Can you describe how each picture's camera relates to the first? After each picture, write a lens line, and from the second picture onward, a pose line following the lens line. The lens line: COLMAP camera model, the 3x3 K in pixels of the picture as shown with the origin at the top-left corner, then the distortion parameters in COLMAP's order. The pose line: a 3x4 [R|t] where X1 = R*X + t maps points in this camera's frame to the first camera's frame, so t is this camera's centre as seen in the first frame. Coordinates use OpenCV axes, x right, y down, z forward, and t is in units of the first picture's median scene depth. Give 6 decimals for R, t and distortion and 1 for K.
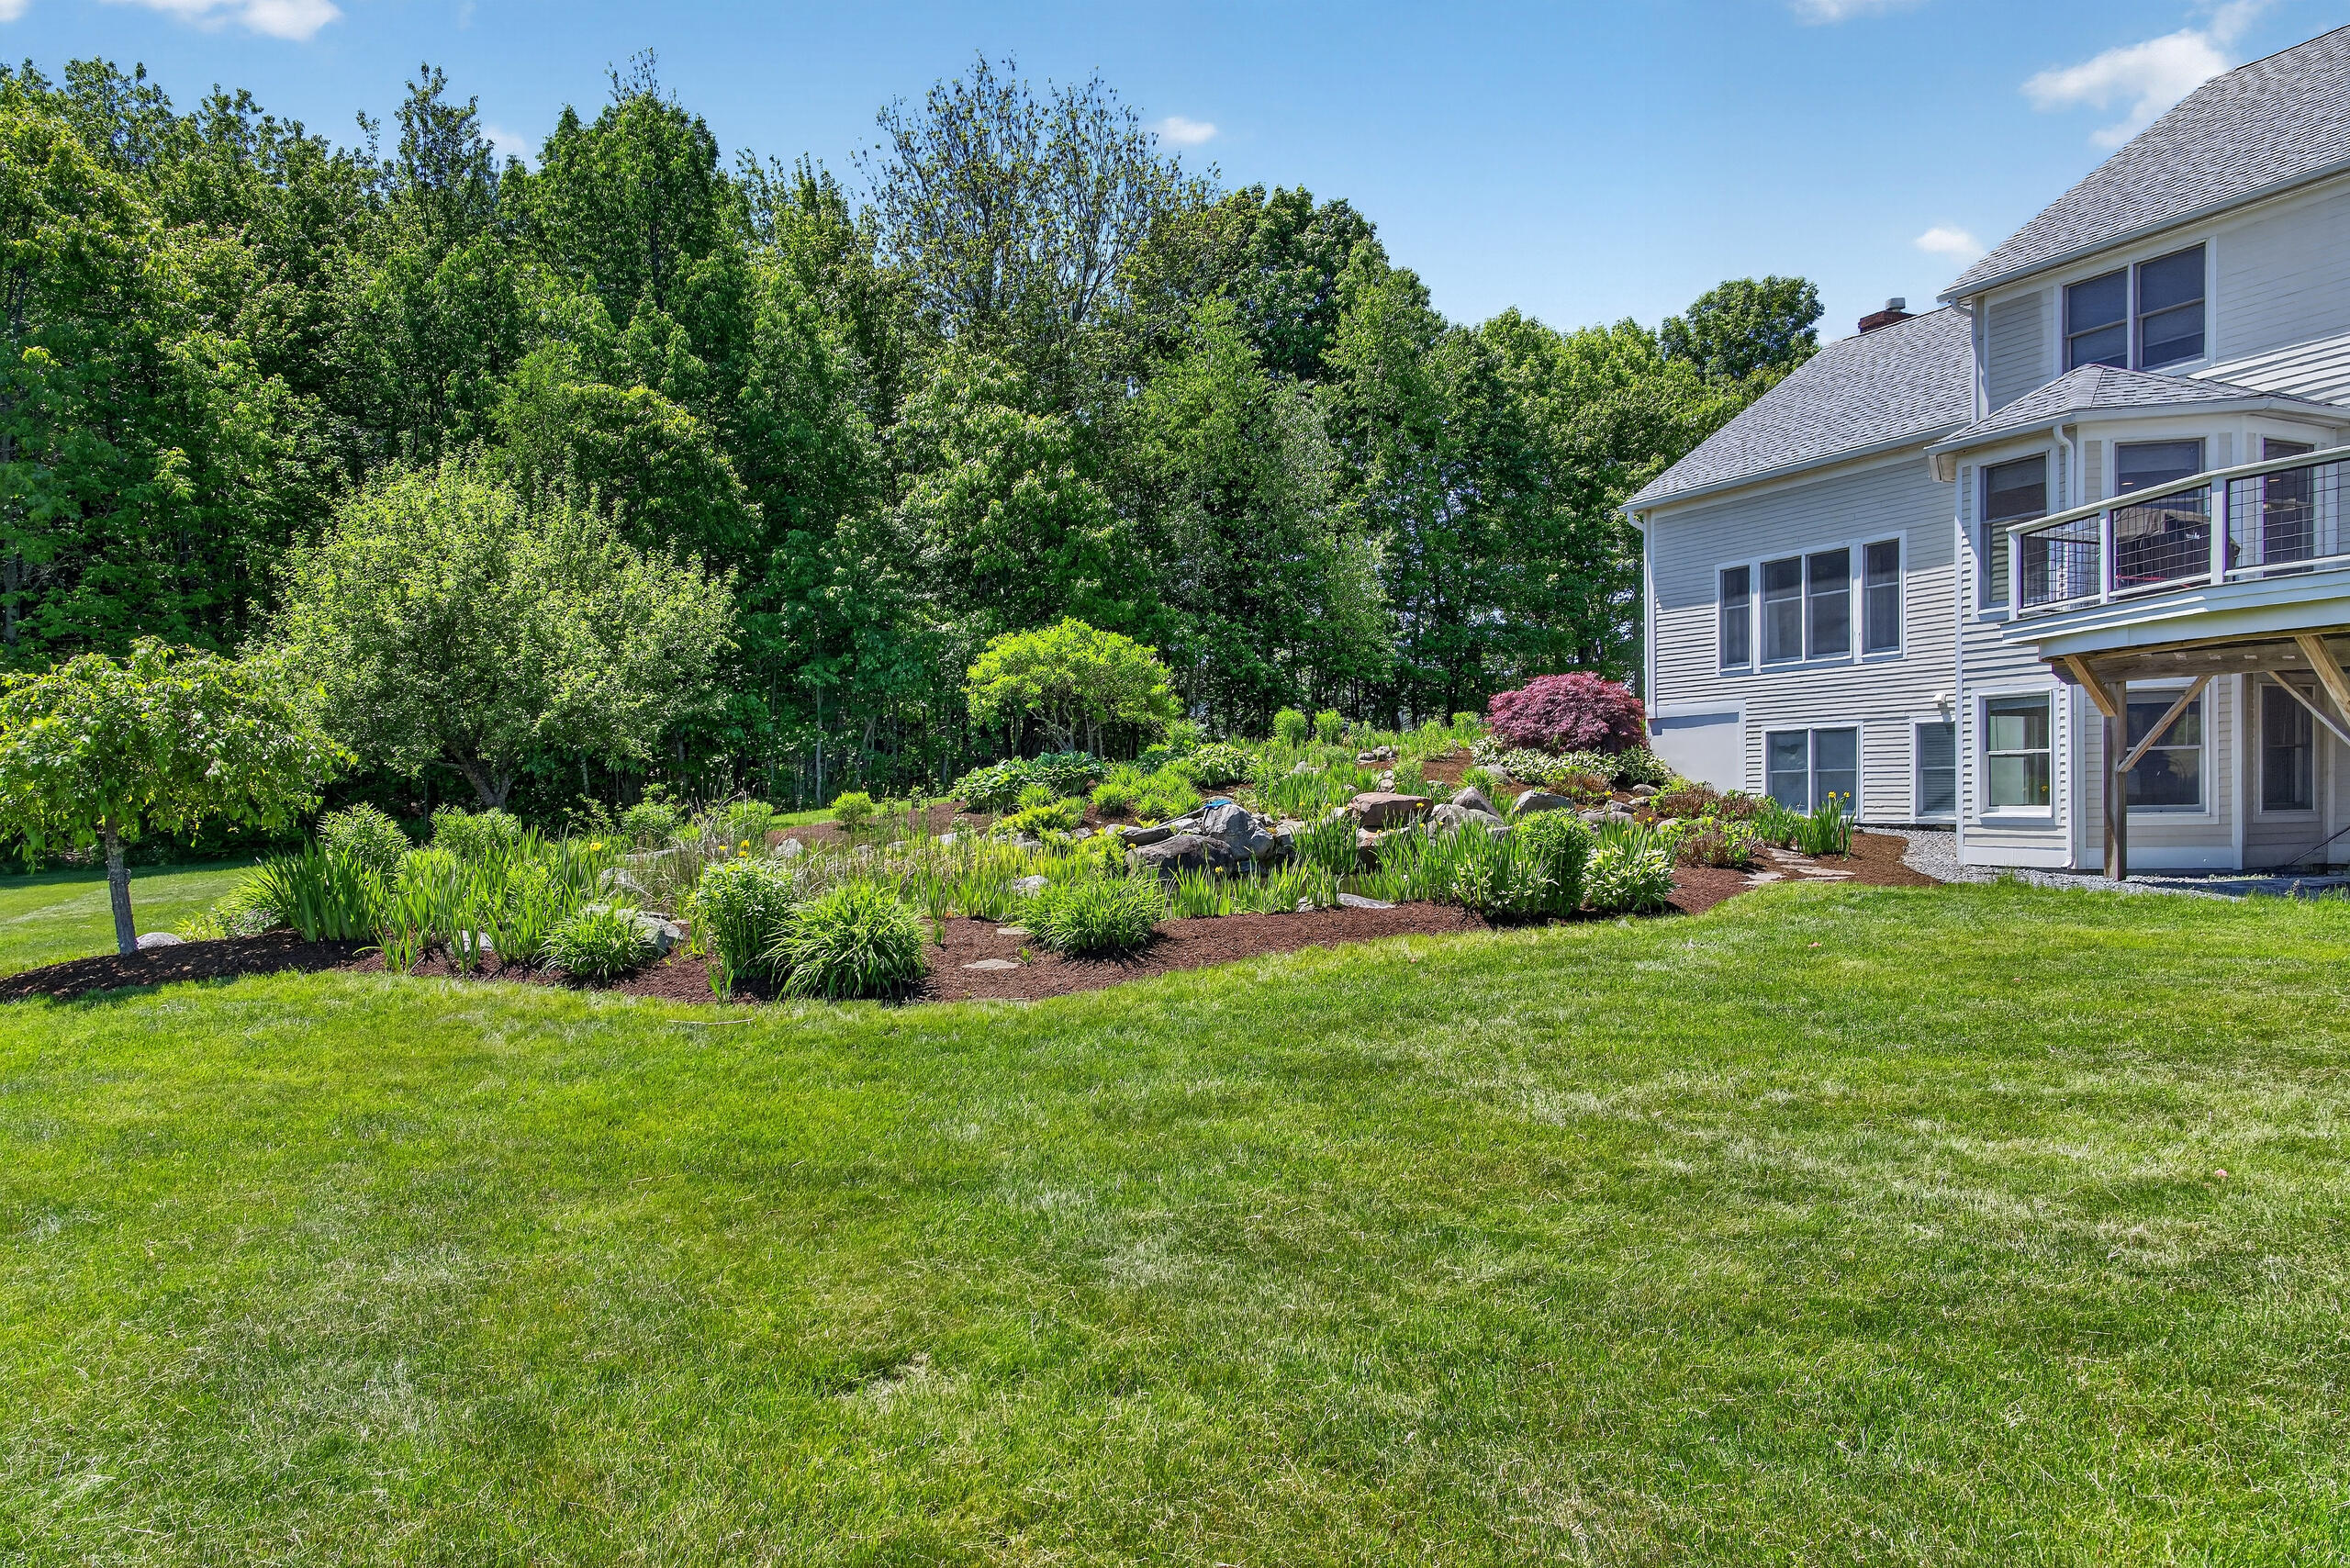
lens RADIAL K [[1678.9, 0, 1169.7], [0, 1678.9, 835.0], [0, 0, 1]] dist [-0.059268, 0.030388]
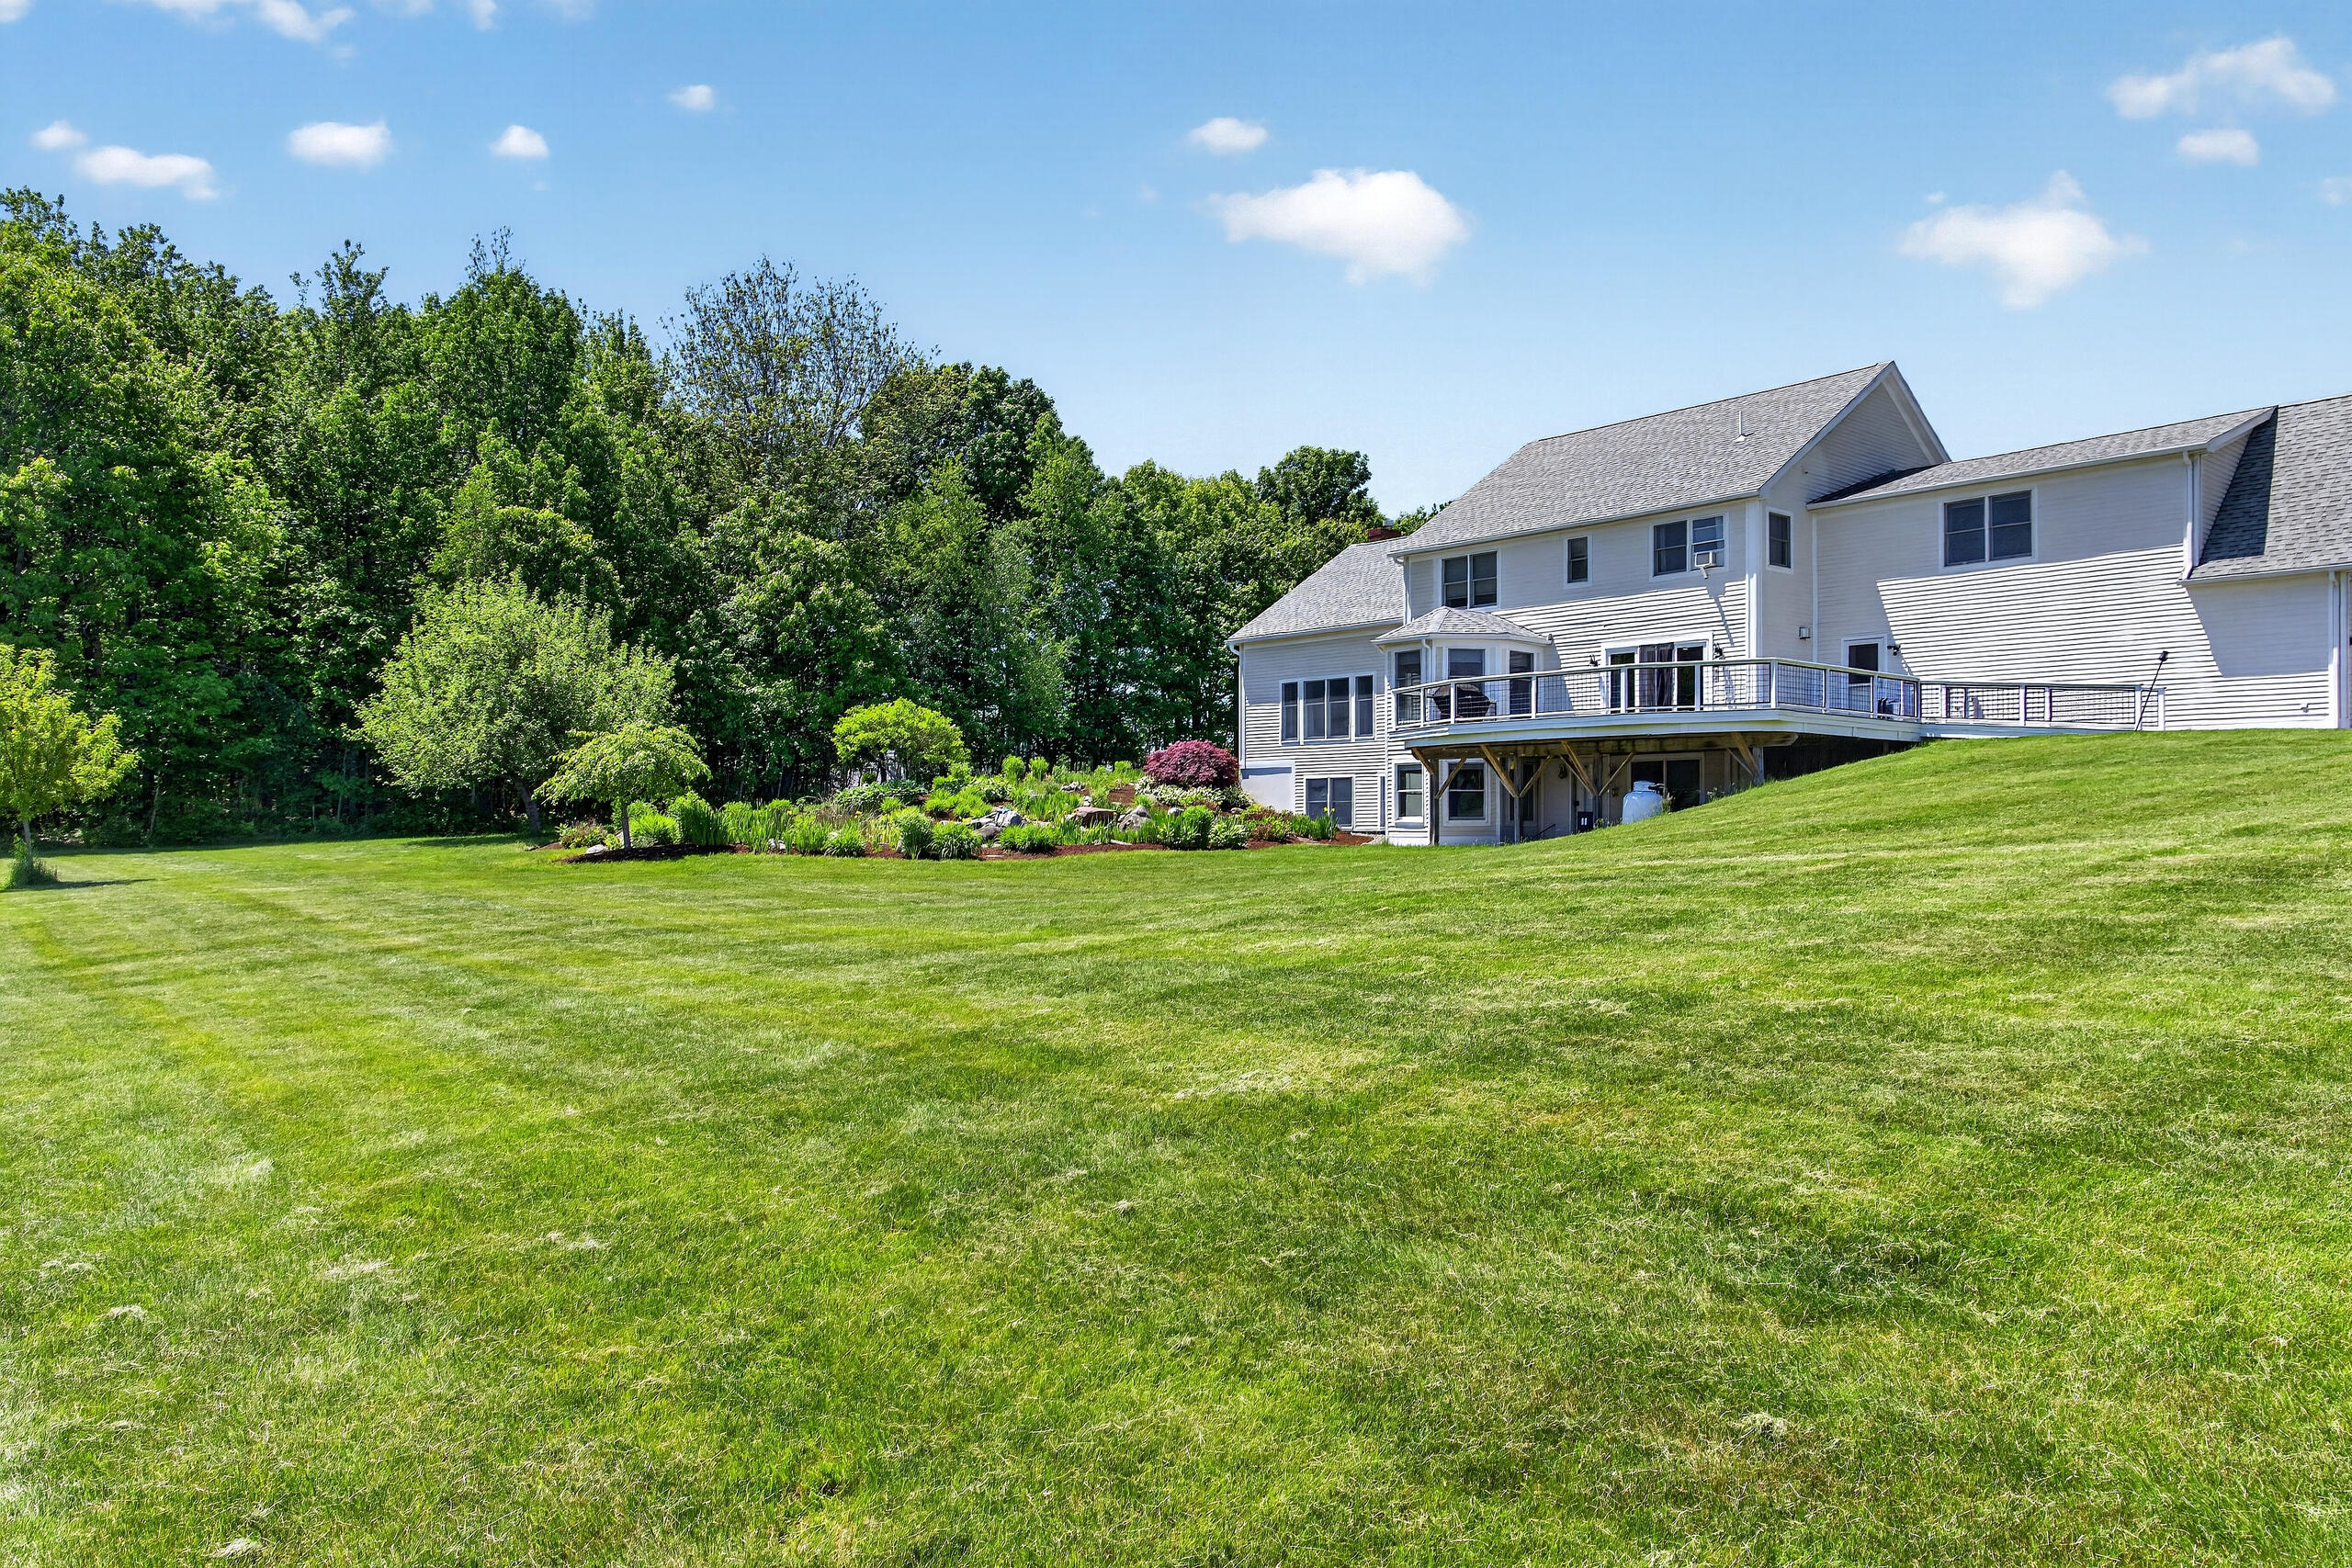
lens RADIAL K [[1884.4, 0, 1176.0], [0, 1884.4, 784.0], [0, 0, 1]] dist [-0.002618, 0.002030]
pose [[0.970992, 0.026388, 0.237652, -0.166844], [-0.012955, 0.998238, -0.057907, 0.041311], [-0.238761, 0.053149, 0.969623, -0.605623]]
